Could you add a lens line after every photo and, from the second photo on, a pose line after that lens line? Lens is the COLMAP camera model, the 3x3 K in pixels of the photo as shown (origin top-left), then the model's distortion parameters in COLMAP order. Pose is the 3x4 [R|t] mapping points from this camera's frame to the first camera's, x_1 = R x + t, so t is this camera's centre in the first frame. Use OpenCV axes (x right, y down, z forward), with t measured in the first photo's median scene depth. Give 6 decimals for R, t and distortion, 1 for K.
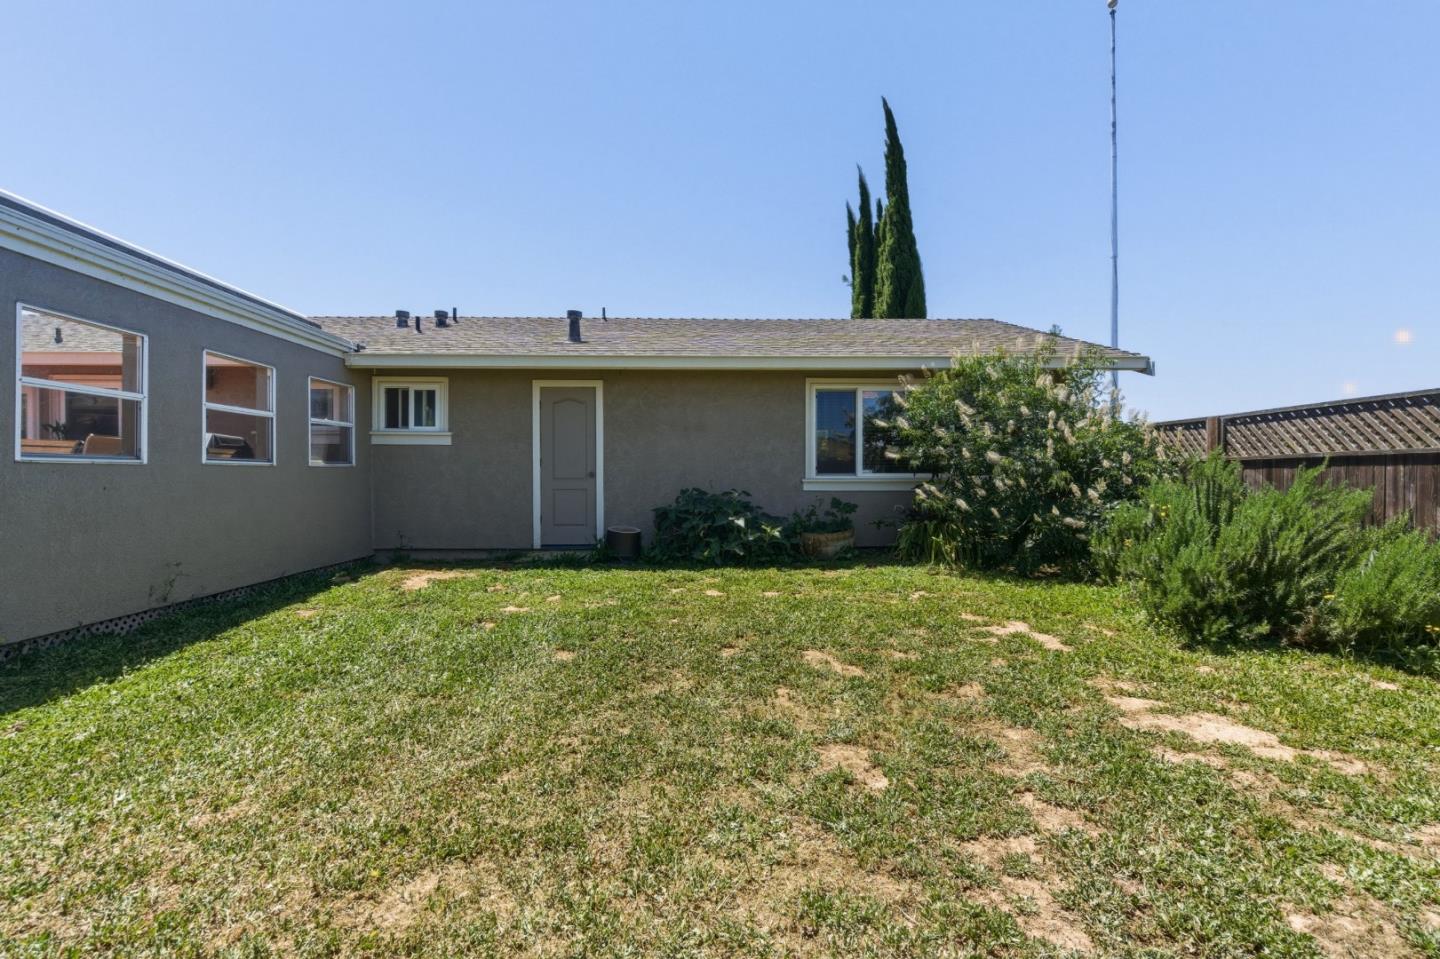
lens RADIAL K [[660.5, 0, 720.0], [0, 660.5, 479.5], [0, 0, 1]] dist [-0.000054, -0.000098]
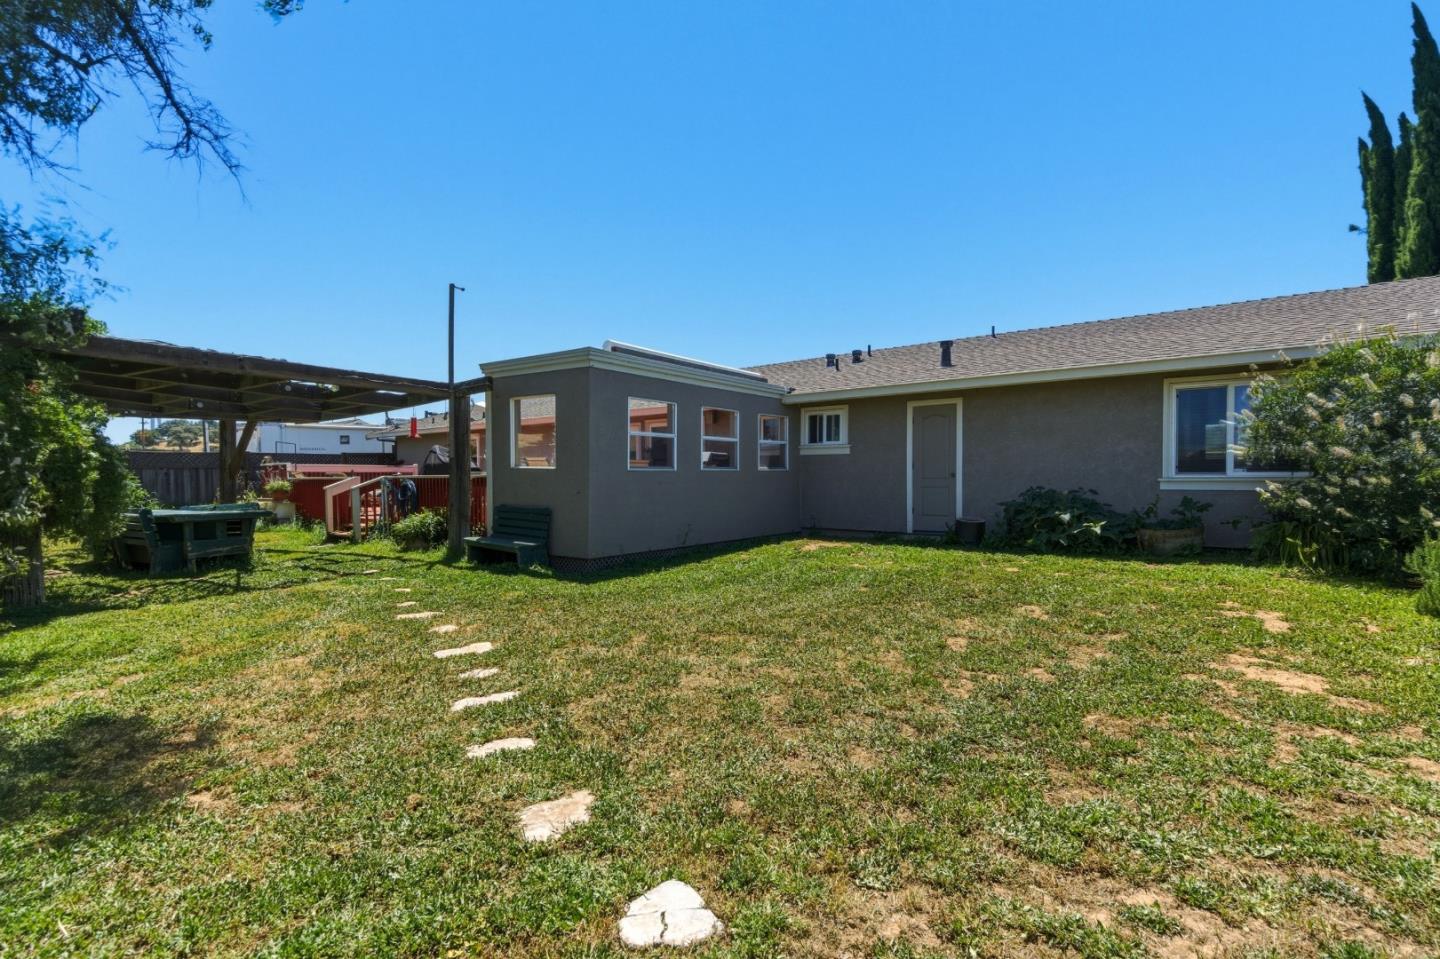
lens RADIAL K [[660.5, 0, 720.0], [0, 660.5, 479.5], [0, 0, 1]] dist [-0.000054, -0.000098]
pose [[0.767877, -0.001368, -0.640595, 0.278093], [-0.000319, 0.999997, -0.002518, 0.004228], [0.640597, 0.002138, 0.767875, -0.236396]]
